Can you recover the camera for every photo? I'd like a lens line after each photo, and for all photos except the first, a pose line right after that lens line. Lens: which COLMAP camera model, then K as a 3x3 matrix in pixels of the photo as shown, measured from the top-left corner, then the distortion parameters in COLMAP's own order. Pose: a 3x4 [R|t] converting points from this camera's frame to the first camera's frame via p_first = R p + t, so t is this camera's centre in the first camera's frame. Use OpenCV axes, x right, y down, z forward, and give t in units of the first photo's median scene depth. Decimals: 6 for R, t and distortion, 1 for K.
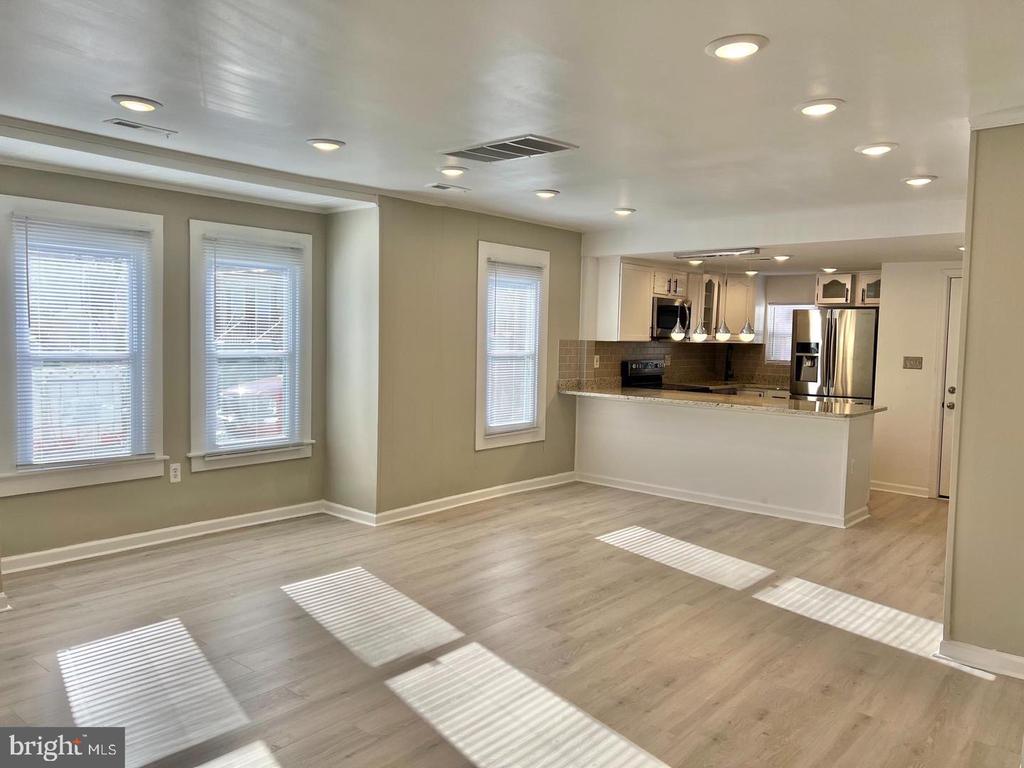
lens RADIAL K [[756.8, 0, 505.9], [0, 756.8, 377.5], [0, 0, 1]] dist [0.039758, -0.012838]
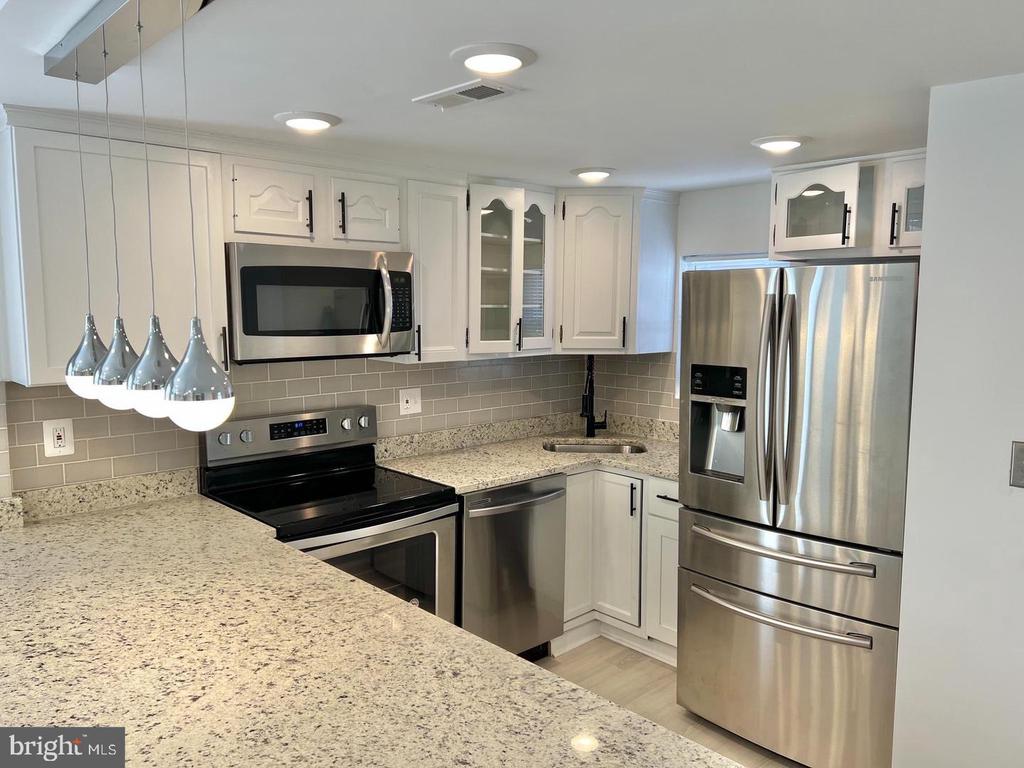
lens RADIAL K [[756.8, 0, 506.5], [0, 756.8, 386.7], [0, 0, 1]] dist [0.039758, -0.012838]
pose [[0.993622, -0.010033, -0.112311, 0.353363], [0.015934, 0.998532, 0.051763, -0.058356], [0.111627, -0.053223, 0.992324, 0.674871]]
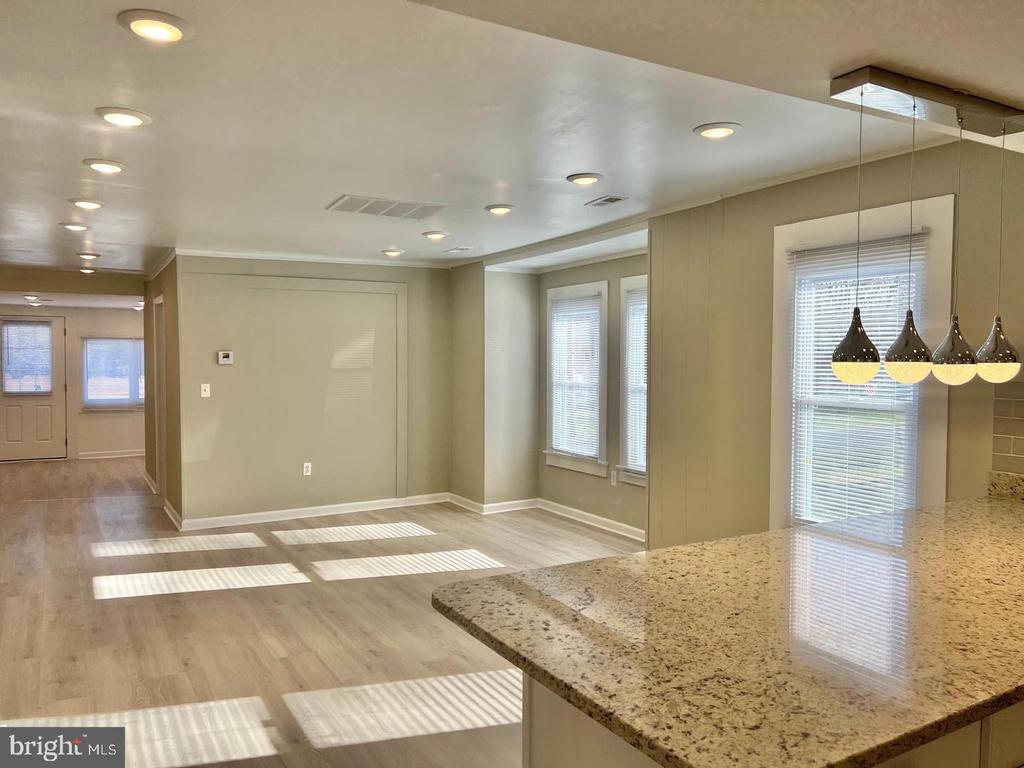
lens RADIAL K [[756.8, 0, 509.6], [0, 756.8, 384.9], [0, 0, 1]] dist [0.039758, -0.012838]
pose [[-0.321084, 0.012670, -0.946966, 0.541442], [-0.061312, 0.997535, 0.034135, -0.041996], [0.945064, 0.069021, -0.319515, 0.812351]]
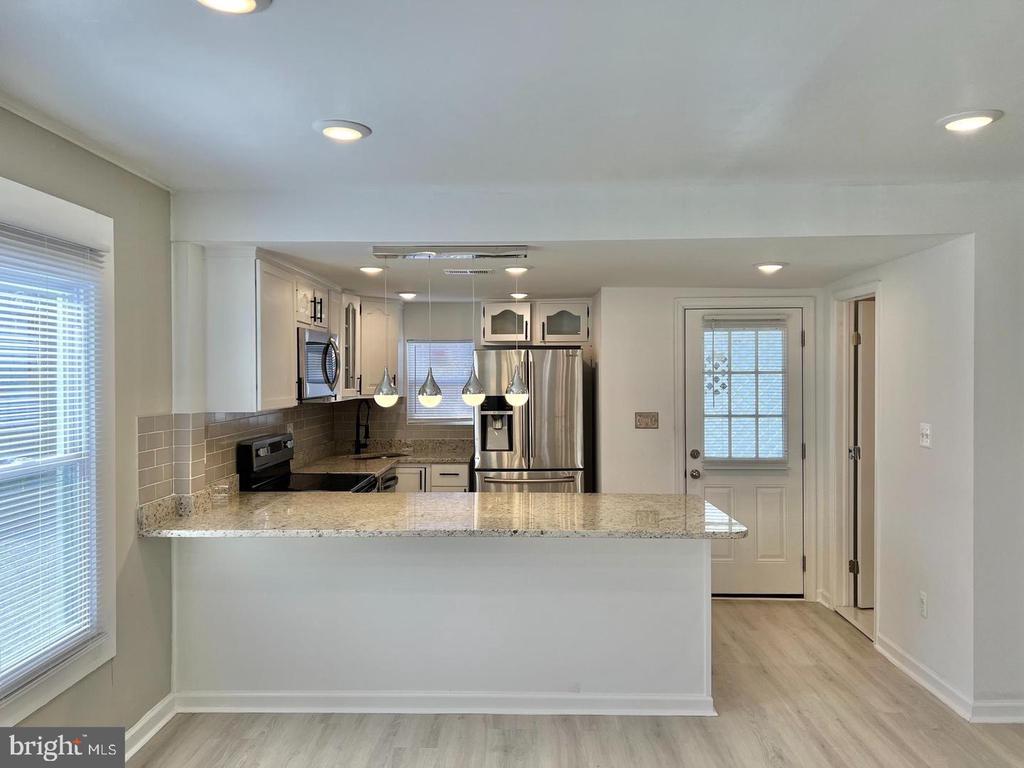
lens RADIAL K [[756.8, 0, 508.7], [0, 756.8, 381.6], [0, 0, 1]] dist [0.039758, -0.012838]
pose [[0.773009, -0.028880, 0.633737, -0.042119], [0.055894, 0.998179, -0.022689, -0.044674], [-0.631928, 0.052961, 0.773215, 0.467361]]
